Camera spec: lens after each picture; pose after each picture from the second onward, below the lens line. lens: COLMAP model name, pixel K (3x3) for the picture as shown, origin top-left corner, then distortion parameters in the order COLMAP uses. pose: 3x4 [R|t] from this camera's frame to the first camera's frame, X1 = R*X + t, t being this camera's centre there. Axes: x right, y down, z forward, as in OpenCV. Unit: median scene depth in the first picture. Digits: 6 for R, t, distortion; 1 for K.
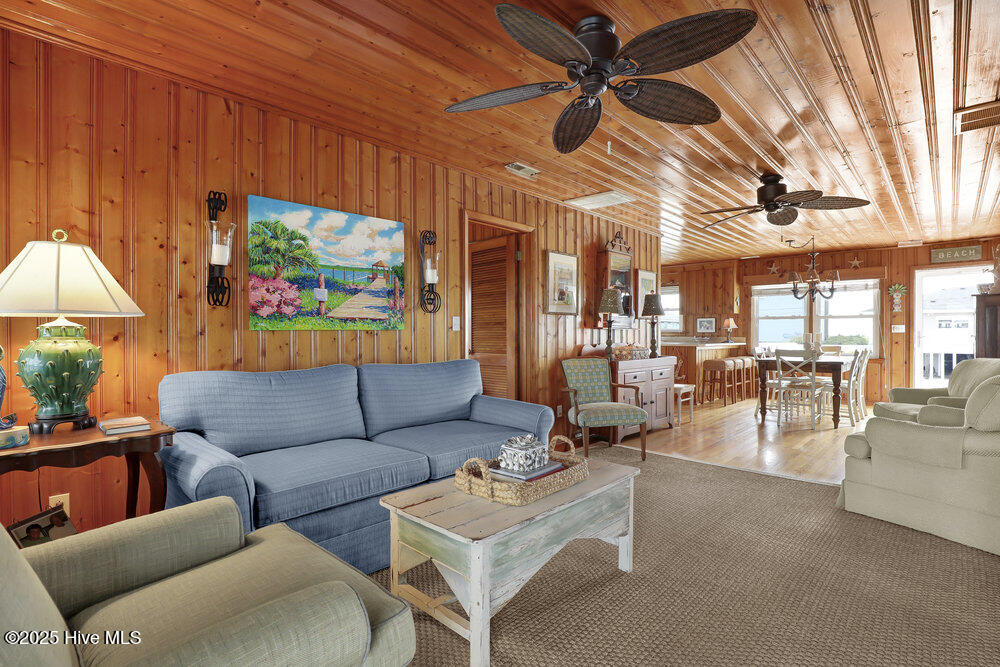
lens RADIAL K [[462.6, 0, 506.8], [0, 462.6, 336.2], [0, 0, 1]] dist [-0.026559, 0.000053]
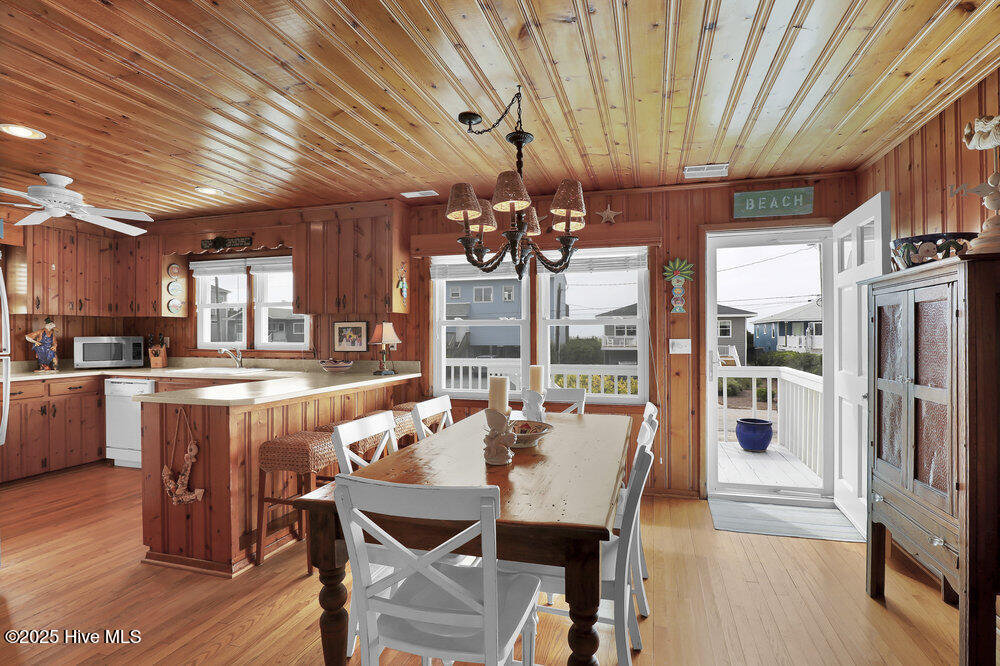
lens RADIAL K [[480.9, 0, 499.9], [0, 480.9, 333.9], [0, 0, 1]] dist [-0.000795, -0.000031]
pose [[0.892030, 0.000869, 0.451975, 0.437706], [0.006312, 0.999877, -0.014381, -0.024048], [-0.451932, 0.015681, 0.891915, 0.607408]]
